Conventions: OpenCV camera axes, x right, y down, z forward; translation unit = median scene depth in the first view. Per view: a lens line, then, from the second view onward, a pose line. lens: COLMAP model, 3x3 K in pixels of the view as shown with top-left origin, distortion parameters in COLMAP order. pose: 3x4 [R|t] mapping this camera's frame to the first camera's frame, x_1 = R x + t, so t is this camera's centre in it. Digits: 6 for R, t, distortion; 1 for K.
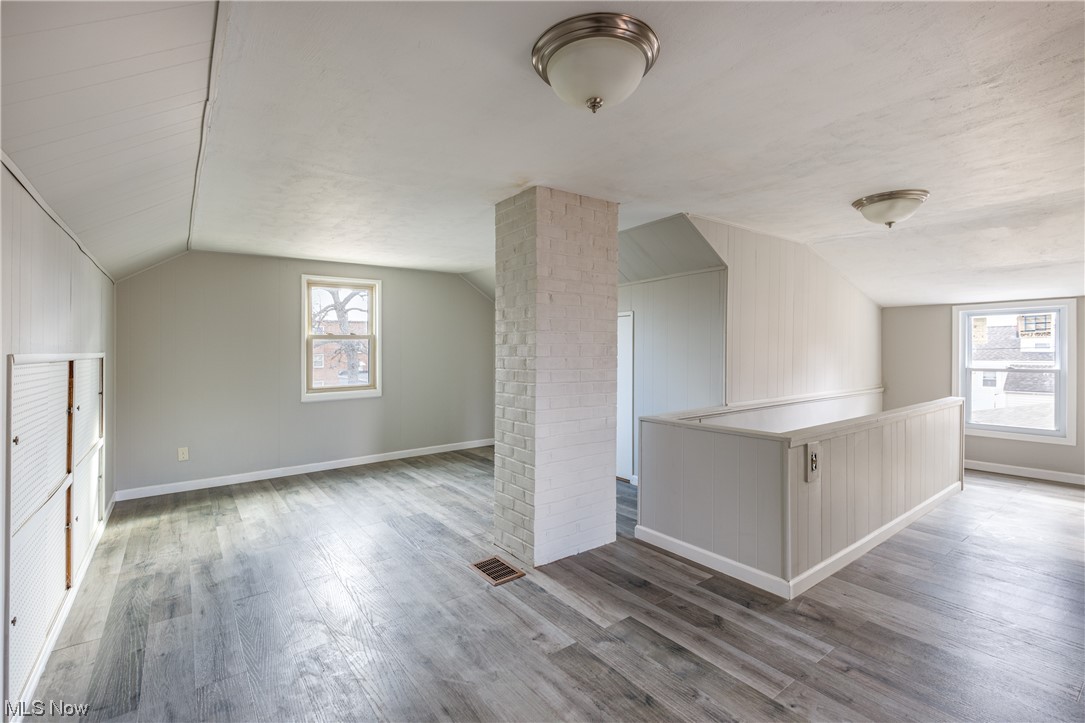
lens RADIAL K [[486.6, 0, 545.6], [0, 486.6, 344.0], [0, 0, 1]] dist [-0.000152, -0.000005]
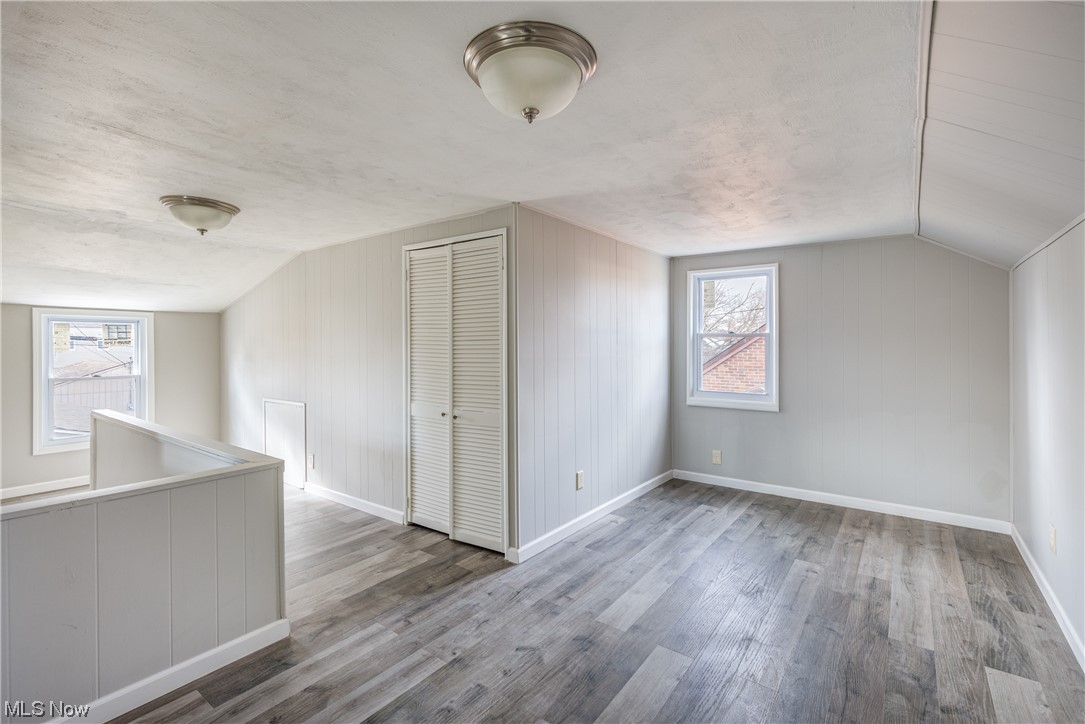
lens RADIAL K [[486.6, 0, 545.6], [0, 486.6, 344.5], [0, 0, 1]] dist [-0.000152, -0.000005]
pose [[-0.286707, 0.010931, 0.957956, -0.510646], [-0.008896, 0.999861, -0.014072, -0.017719], [-0.957977, -0.012556, -0.286570, 0.775190]]
